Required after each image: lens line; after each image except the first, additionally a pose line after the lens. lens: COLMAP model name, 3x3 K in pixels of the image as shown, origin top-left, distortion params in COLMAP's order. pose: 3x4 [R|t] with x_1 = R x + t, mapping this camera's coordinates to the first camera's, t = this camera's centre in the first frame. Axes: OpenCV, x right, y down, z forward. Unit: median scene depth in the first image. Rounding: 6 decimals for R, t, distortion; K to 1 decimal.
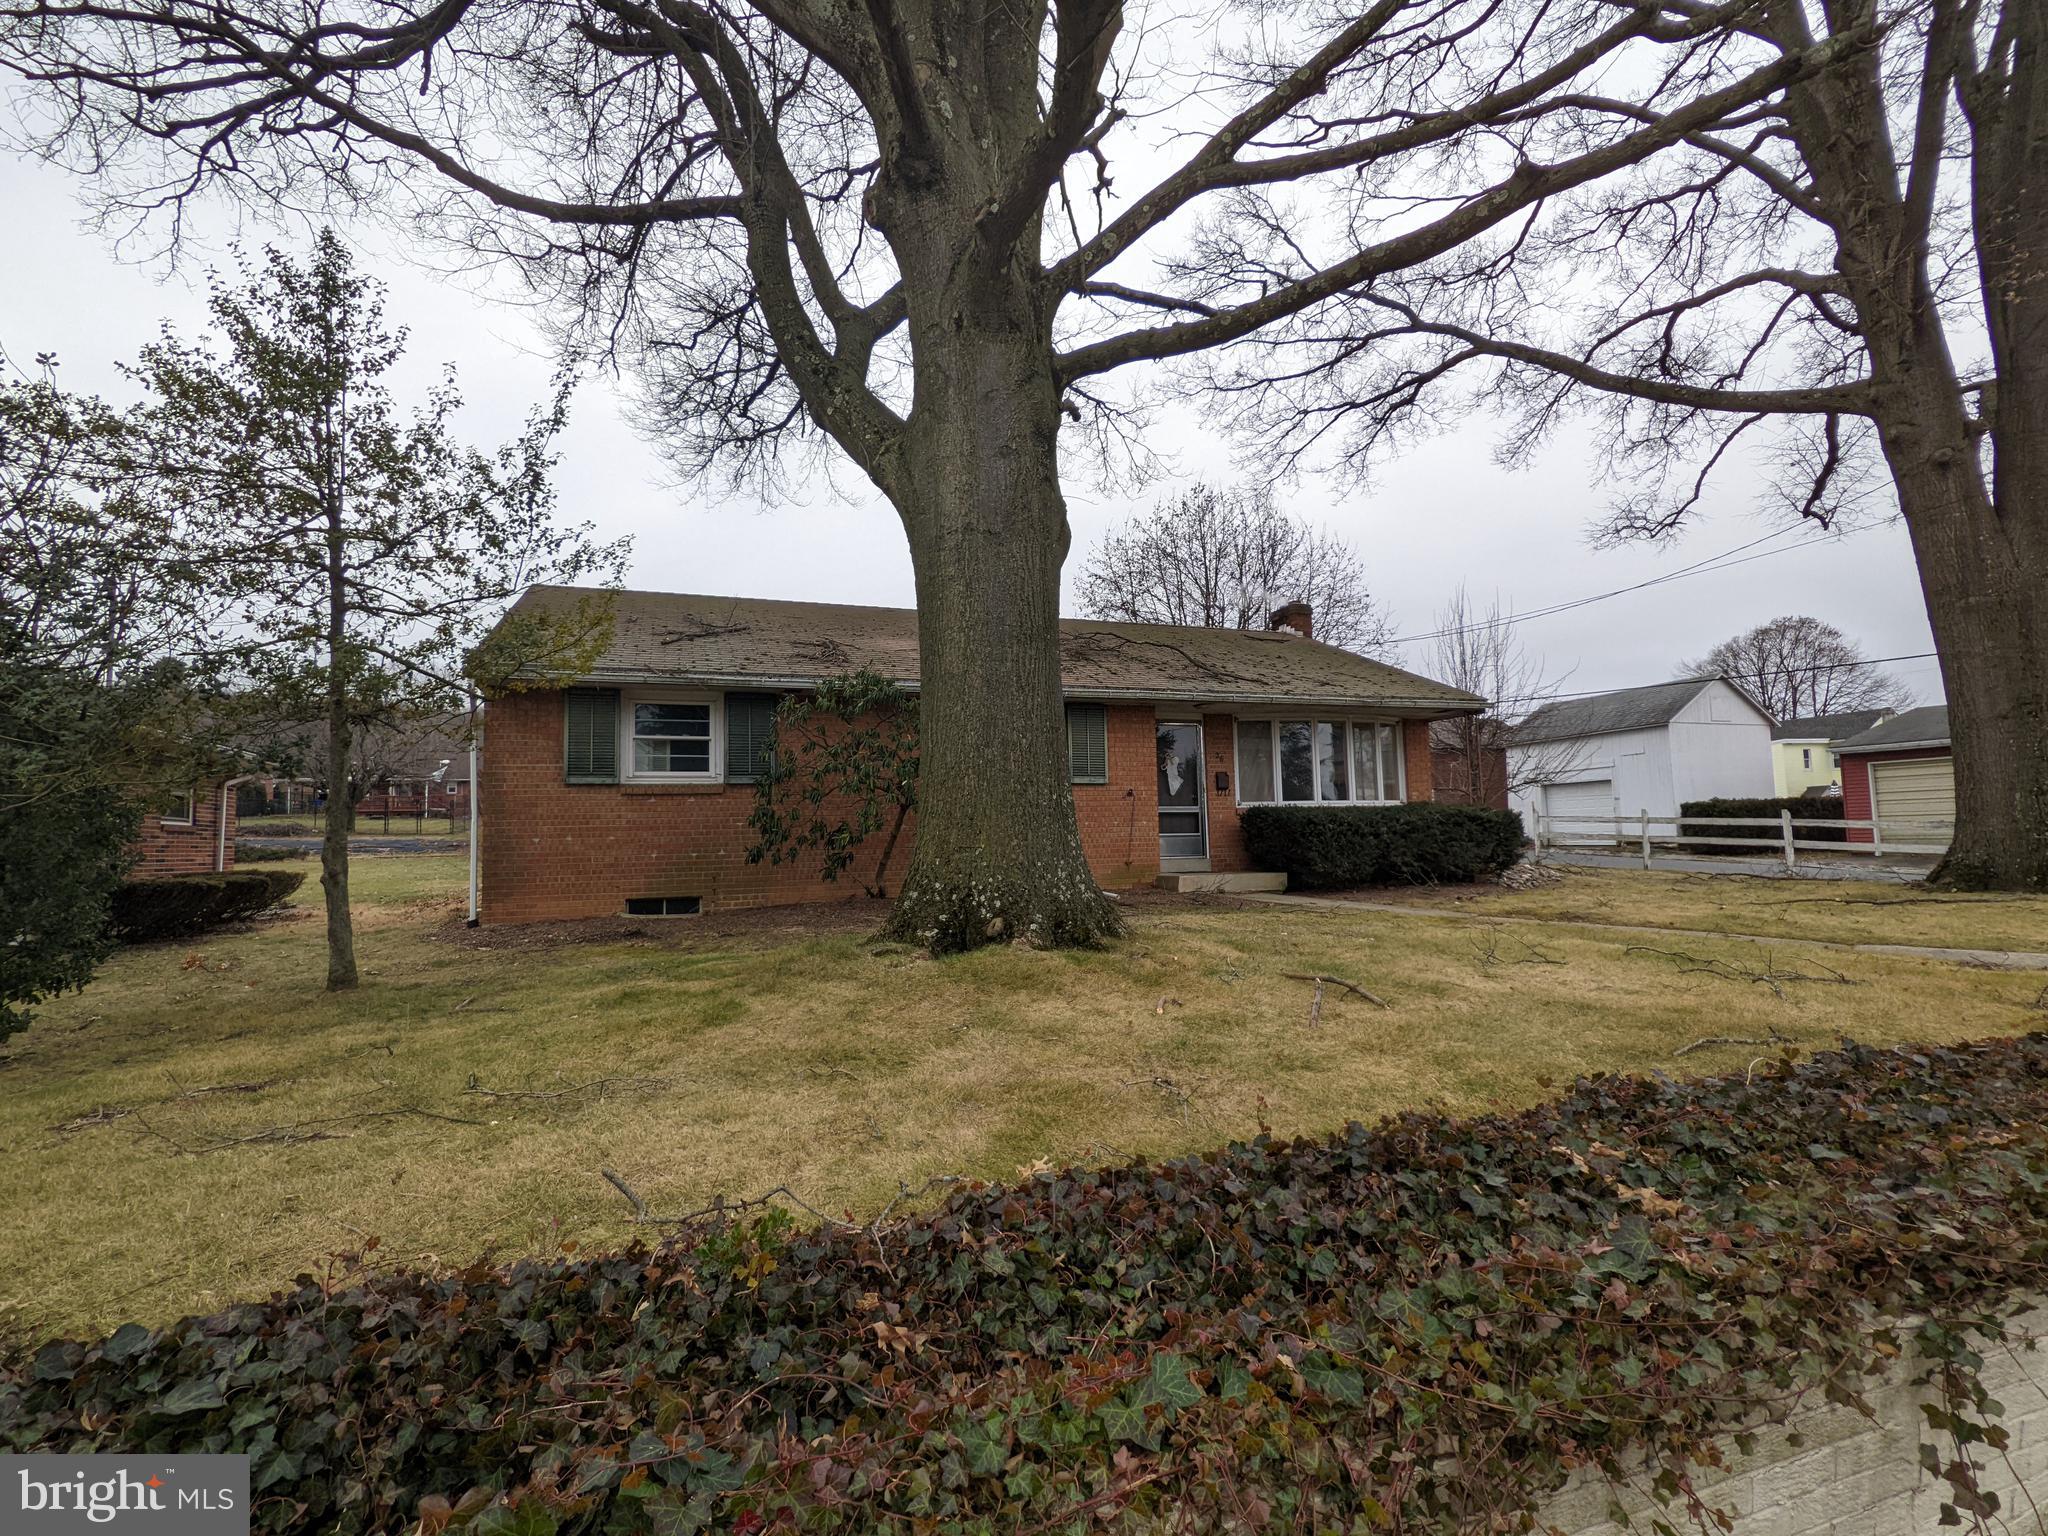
lens RADIAL K [[979.4, 0, 1020.5], [0, 979.4, 763.8], [0, 0, 1]] dist [-0.000725, 0.000274]
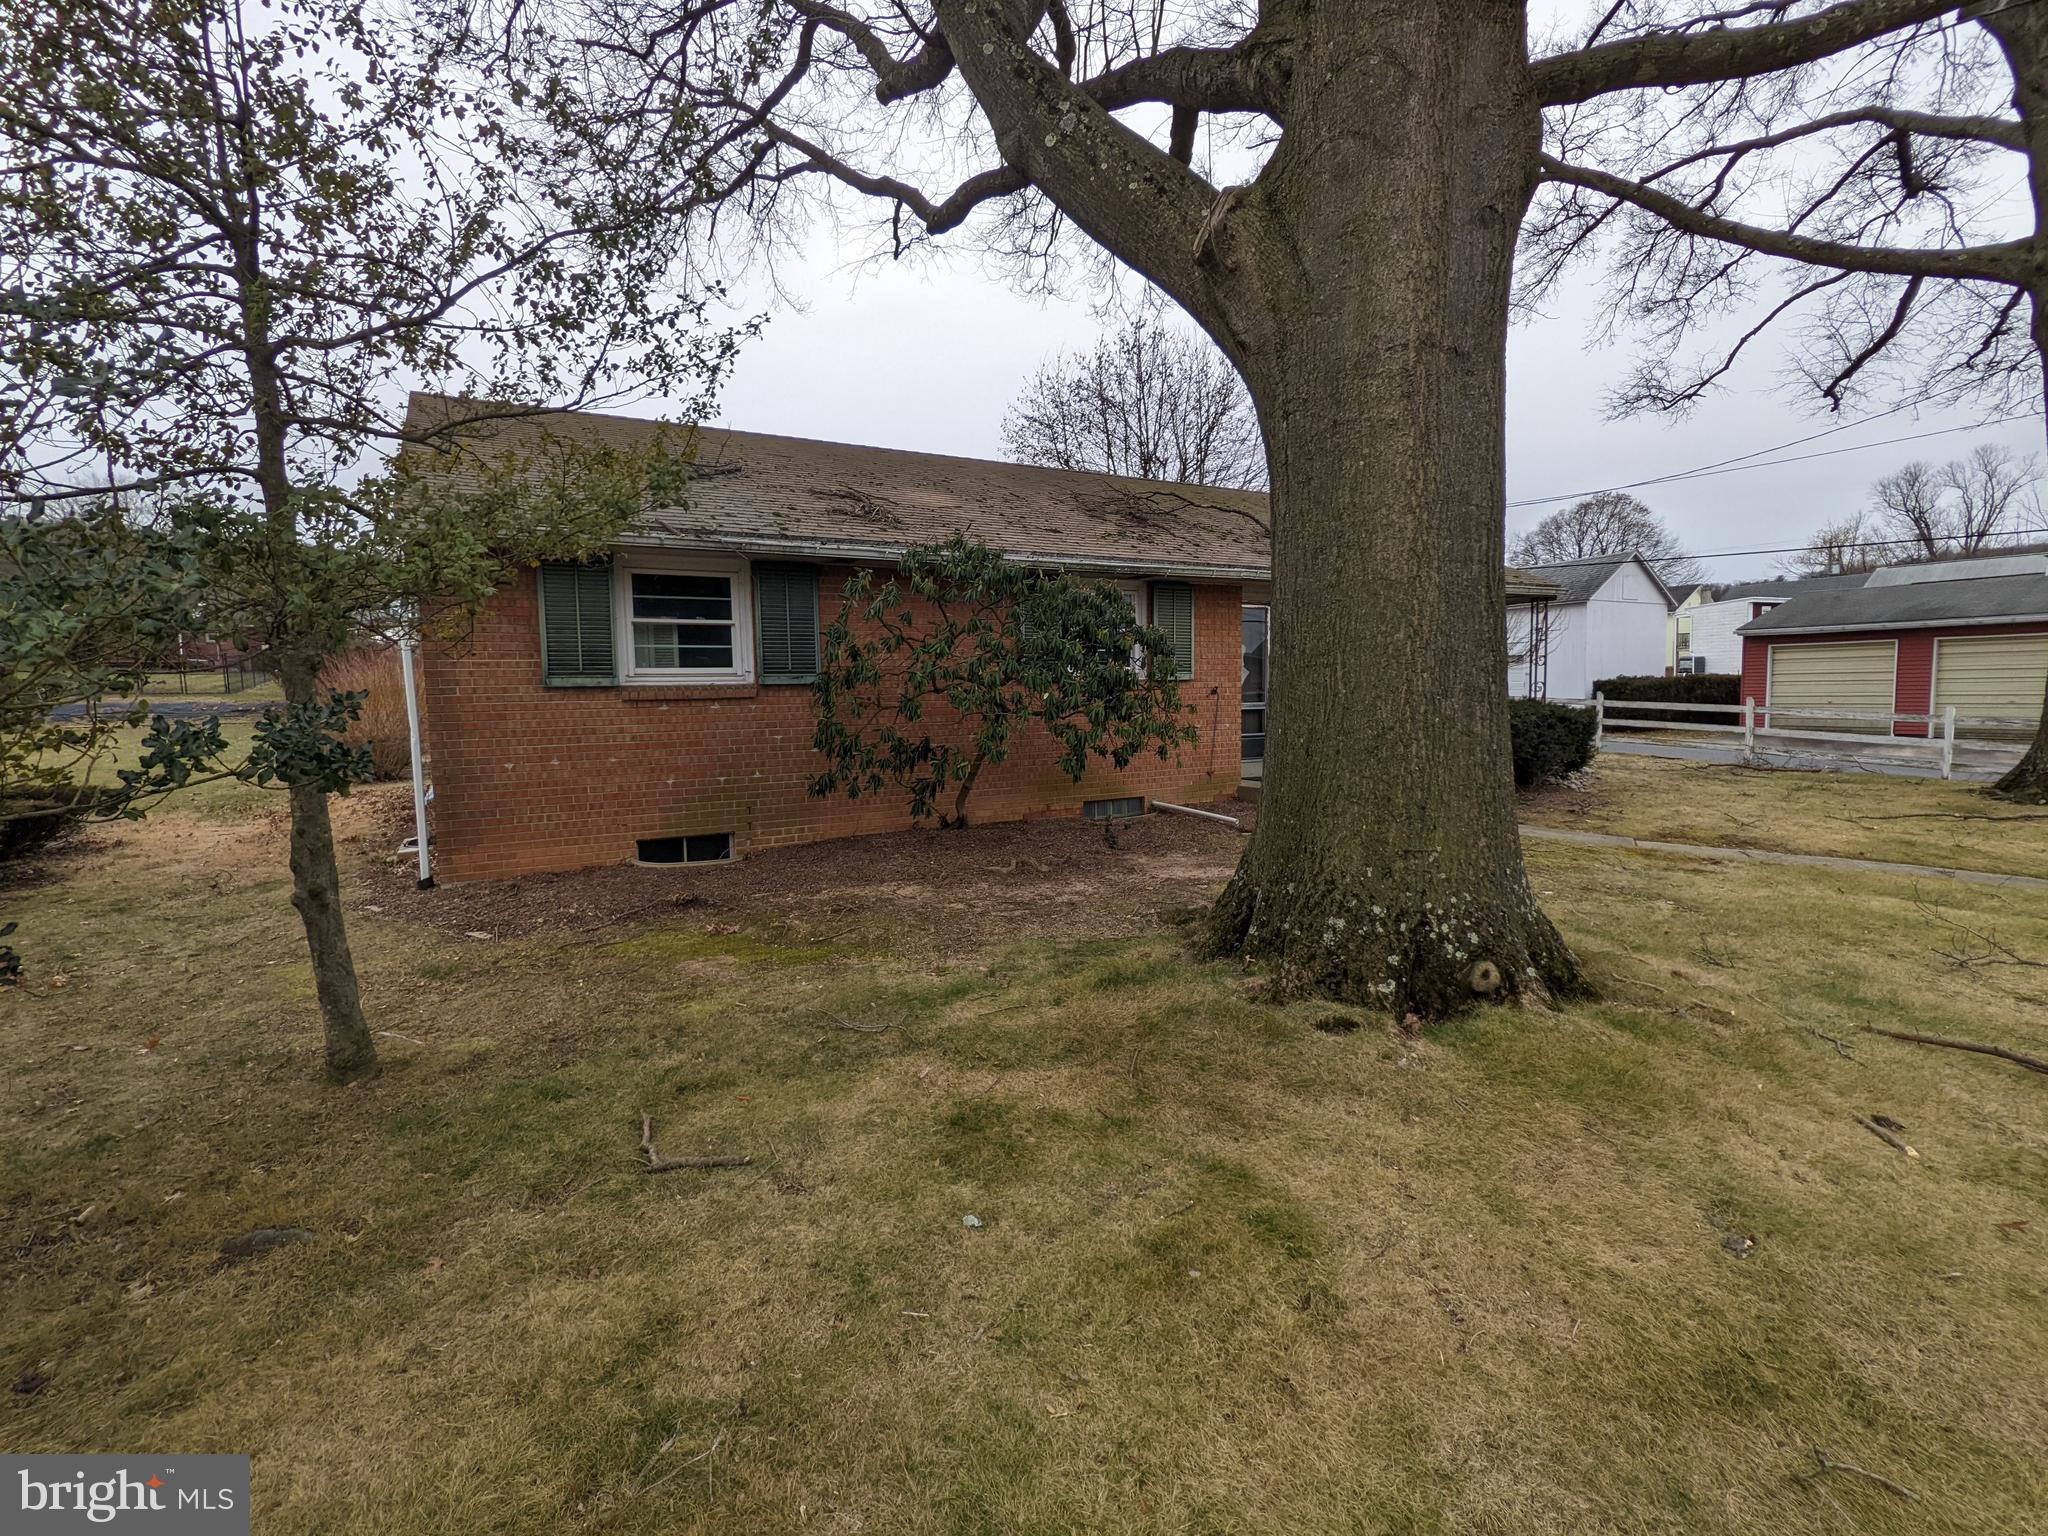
lens RADIAL K [[979.4, 0, 1015.0], [0, 979.4, 764.7], [0, 0, 1]] dist [-0.000725, 0.000274]
pose [[0.985418, -0.006024, 0.170043, -0.233448], [-0.019856, 0.988473, 0.150087, -0.035408], [-0.168987, -0.151274, 0.973940, 0.221876]]
